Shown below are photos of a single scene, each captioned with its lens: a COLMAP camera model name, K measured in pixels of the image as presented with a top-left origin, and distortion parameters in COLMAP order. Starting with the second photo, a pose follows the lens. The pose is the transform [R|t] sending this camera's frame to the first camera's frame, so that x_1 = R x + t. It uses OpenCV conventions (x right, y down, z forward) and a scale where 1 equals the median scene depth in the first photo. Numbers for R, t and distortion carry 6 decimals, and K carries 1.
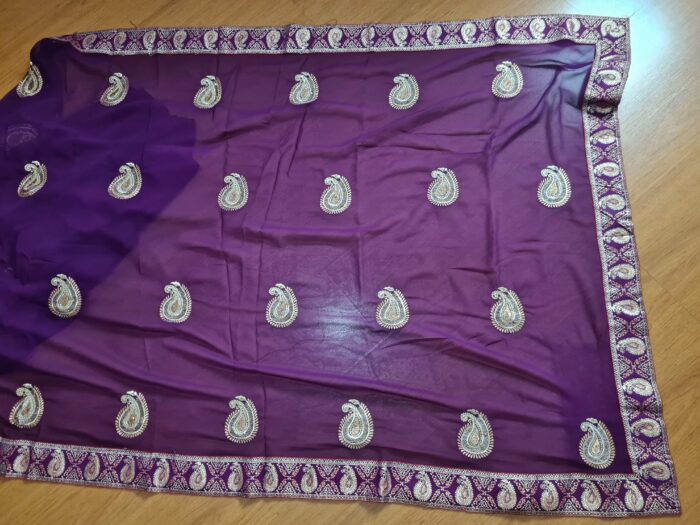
lens RADIAL K [[539.8, 0, 350.0], [0, 539.8, 262.5], [0, 0, 1]] dist [0.030582, -0.016569]
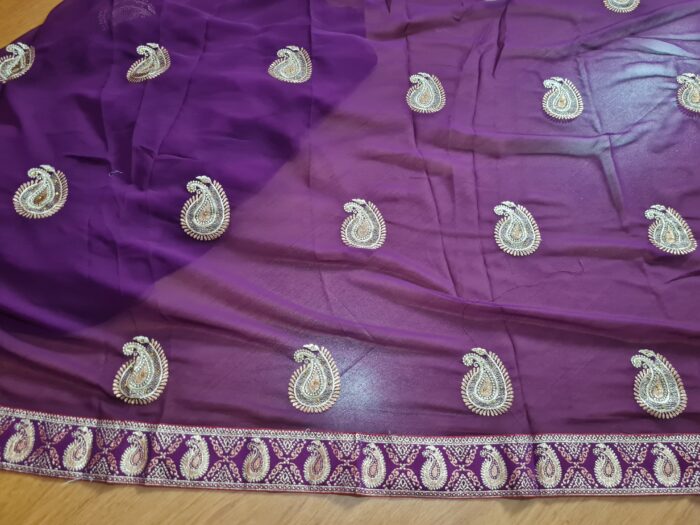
lens RADIAL K [[539.8, 0, 350.0], [0, 539.8, 262.5], [0, 0, 1]] dist [0.030582, -0.016569]
pose [[0.991118, 0.025726, 0.130476, -0.439336], [-0.003676, 0.986035, -0.166495, 0.246446], [-0.132938, 0.164536, 0.977372, 0.327402]]
